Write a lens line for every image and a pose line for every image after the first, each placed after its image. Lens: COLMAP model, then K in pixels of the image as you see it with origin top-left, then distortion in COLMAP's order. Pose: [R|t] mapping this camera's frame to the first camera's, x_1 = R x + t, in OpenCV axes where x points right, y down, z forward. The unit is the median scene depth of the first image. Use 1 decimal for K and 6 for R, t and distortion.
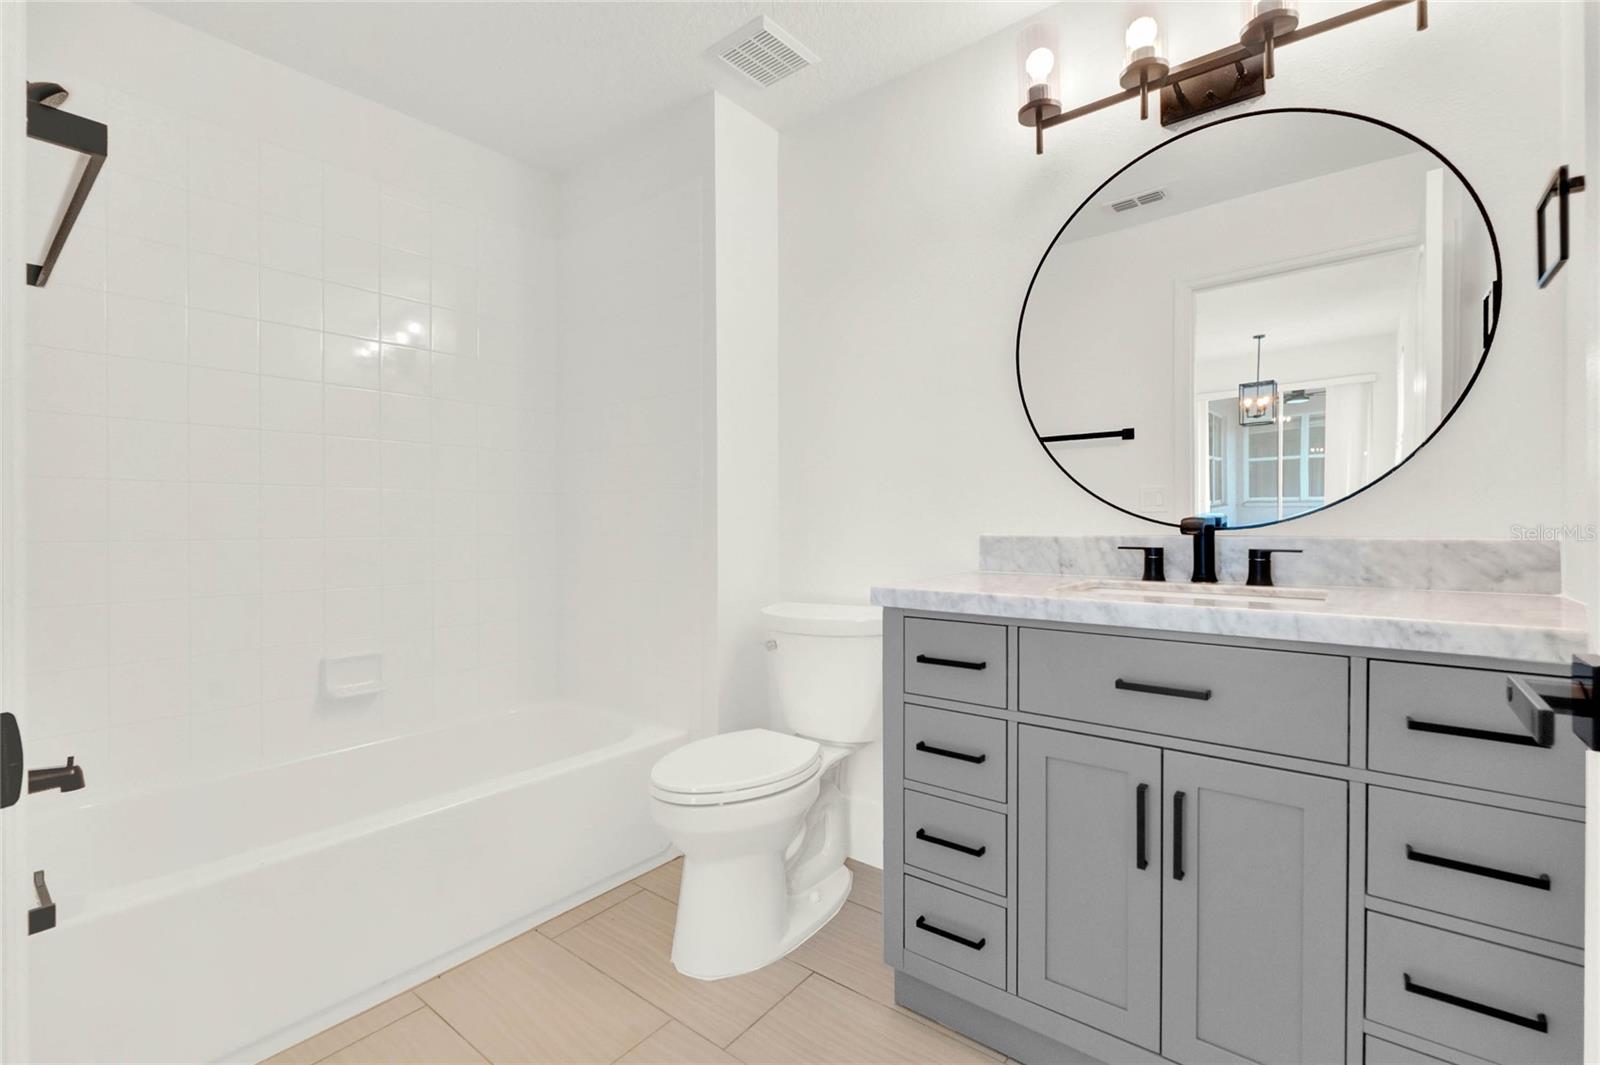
lens RADIAL K [[698.5, 0, 800.0], [0, 698.5, 532.5], [0, 0, 1]] dist [-0.001835, -0.000213]
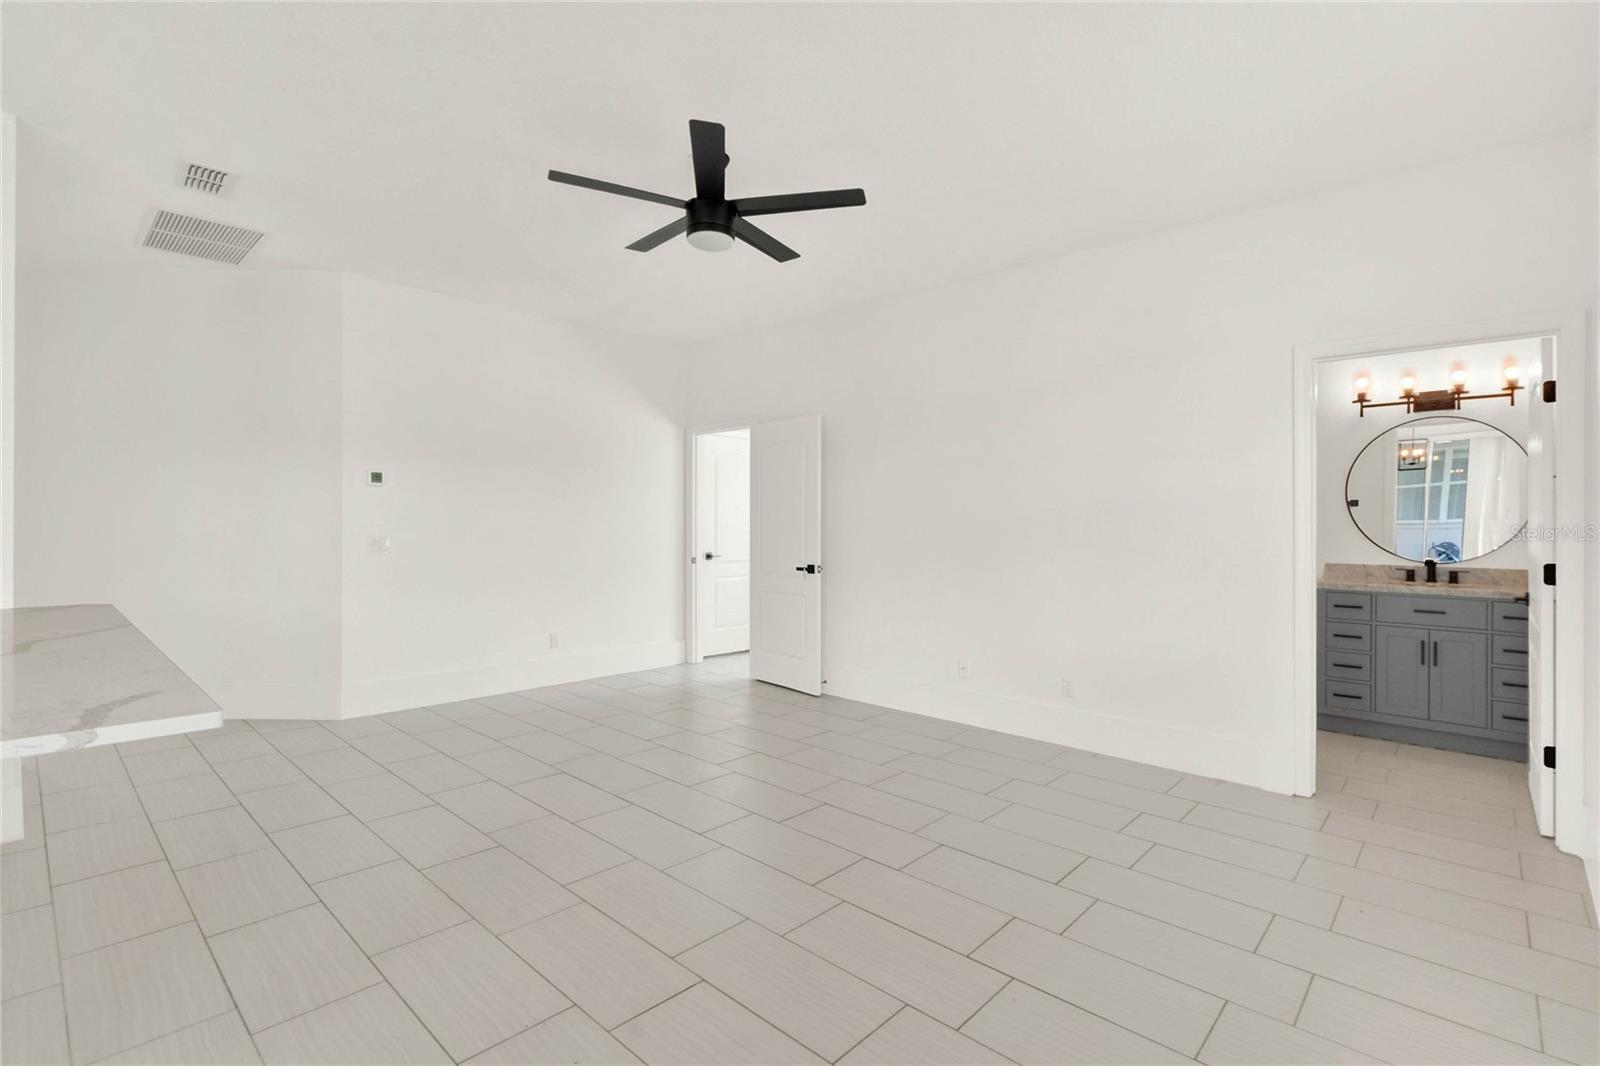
lens RADIAL K [[735.1, 0, 816.7], [0, 735.1, 524.7], [0, 0, 1]] dist [-0.004100, -0.000982]
pose [[0.997209, 0.012858, -0.073548, -1.892159], [-0.013796, 0.999830, -0.012264, -0.102027], [0.073378, 0.013245, 0.997216, -2.395188]]
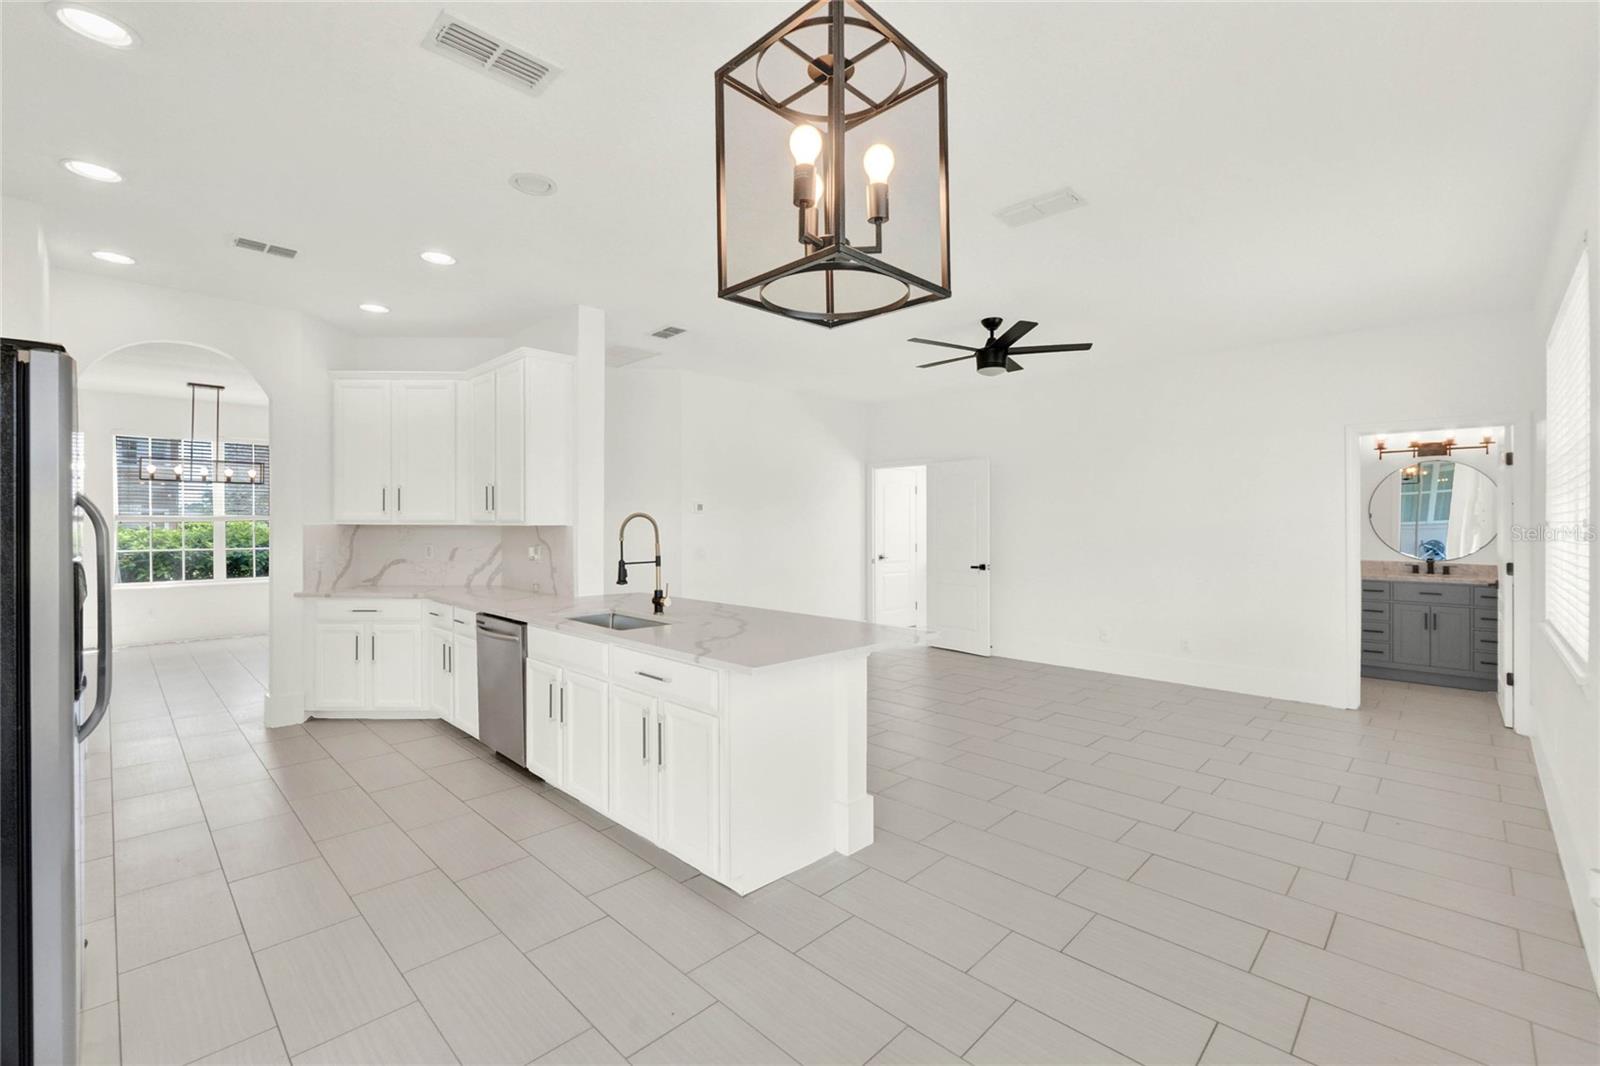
lens RADIAL K [[698.0, 0, 802.9], [0, 698.0, 525.7], [0, 0, 1]] dist [-0.000848, -0.000627]
pose [[0.995597, 0.005516, -0.093580, -3.057349], [-0.006205, 0.999956, -0.007074, -0.181182], [0.093536, 0.007624, 0.995587, -3.855537]]
